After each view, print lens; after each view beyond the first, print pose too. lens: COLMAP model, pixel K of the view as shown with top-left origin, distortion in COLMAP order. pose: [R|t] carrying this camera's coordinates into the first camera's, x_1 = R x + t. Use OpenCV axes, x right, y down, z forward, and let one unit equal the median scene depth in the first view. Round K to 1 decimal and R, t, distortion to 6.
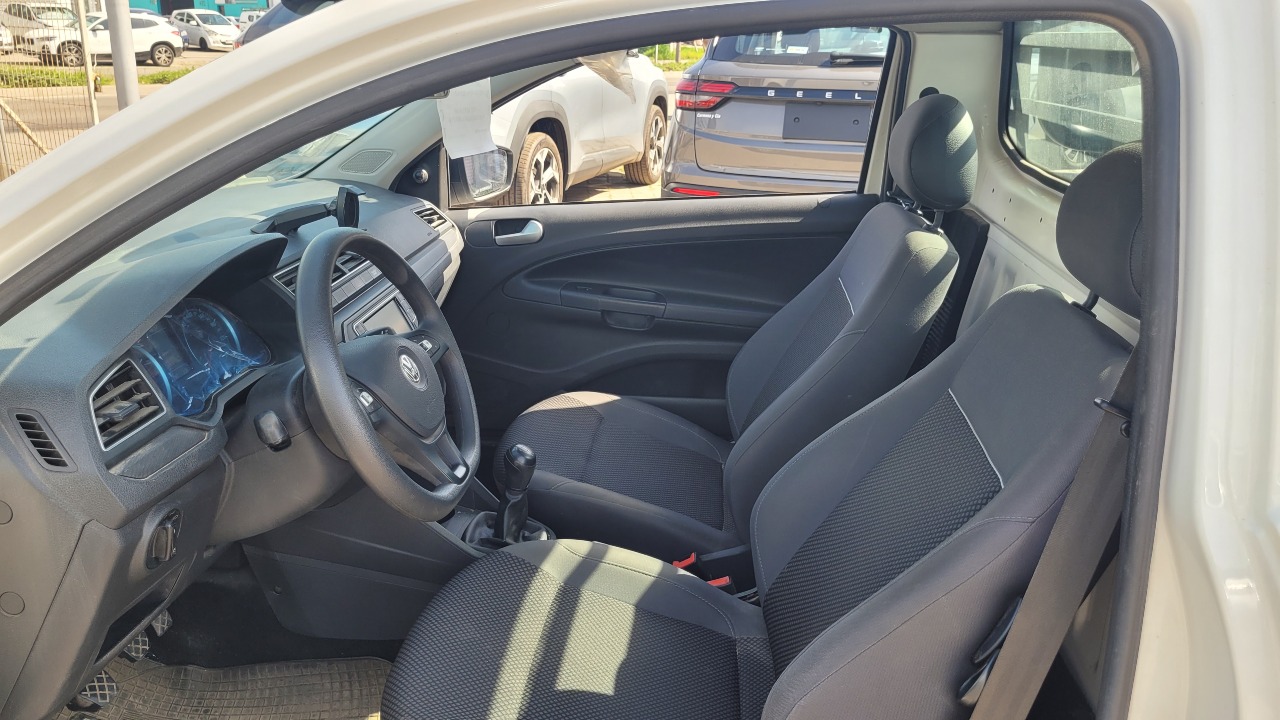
lens RADIAL K [[976.1, 0, 631.1], [0, 976.1, 353.8], [0, 0, 1]] dist [0.033549, -0.012226]
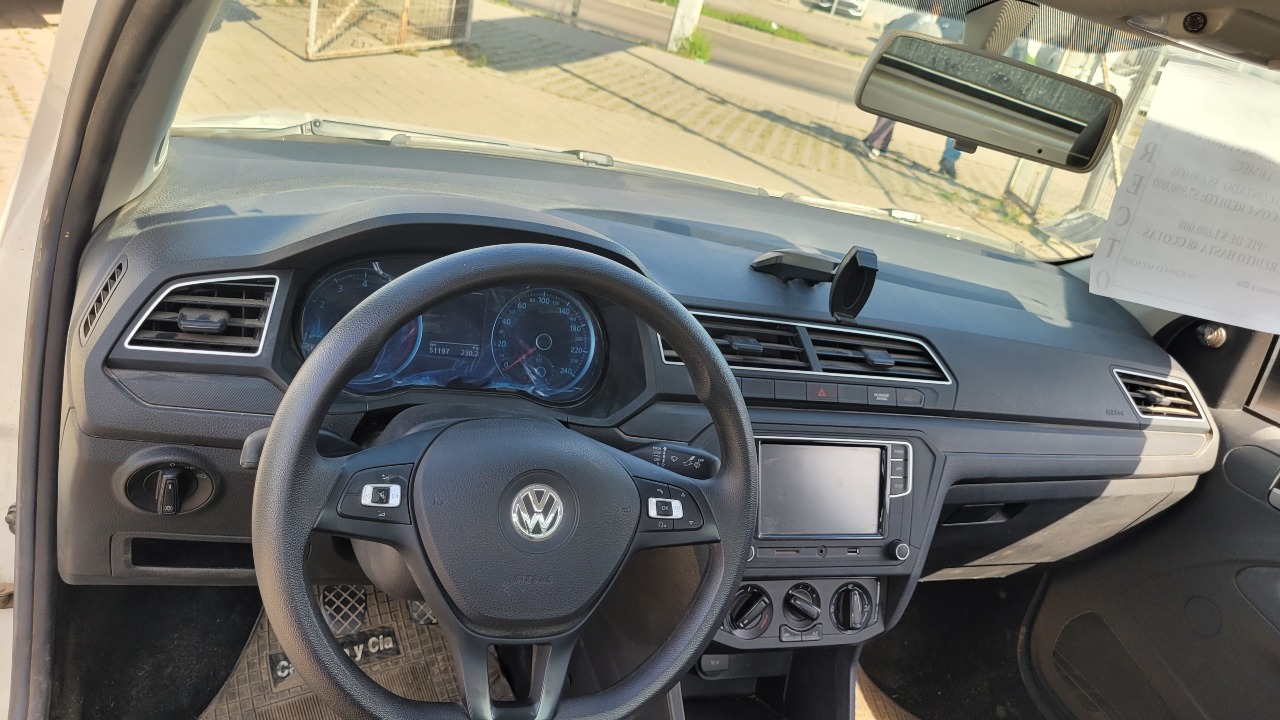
lens RADIAL K [[976.1, 0, 631.1], [0, 976.1, 353.8], [0, 0, 1]] dist [0.033549, -0.012226]
pose [[0.429162, 0.440827, -0.788348, 0.201960], [-0.500449, 0.842643, 0.198753, -0.196325], [0.751911, 0.309231, 0.582242, 0.649096]]
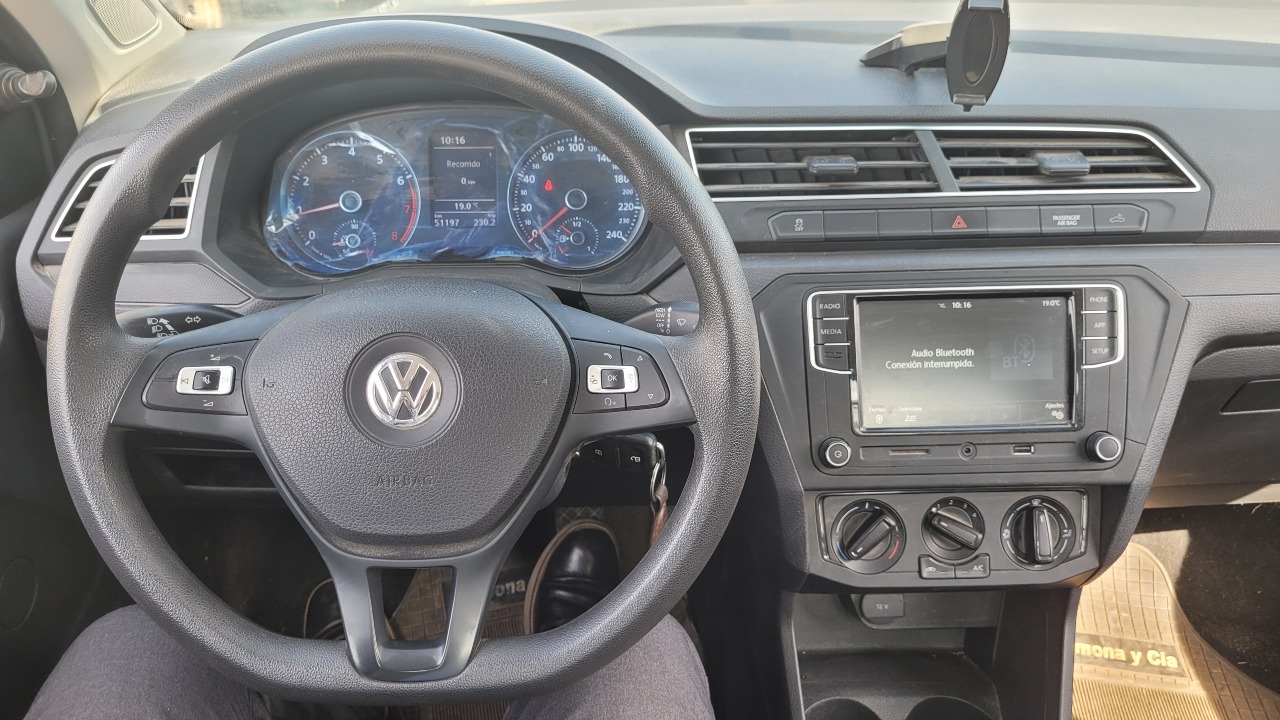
lens RADIAL K [[977.8, 0, 640.3], [0, 977.8, 374.0], [0, 0, 1]] dist [0.010205, 0.001204]
pose [[0.129481, 0.475767, -0.869989, 0.146422], [-0.305774, 0.853775, 0.421392, -0.192325], [0.943259, 0.211457, 0.256025, 0.950699]]
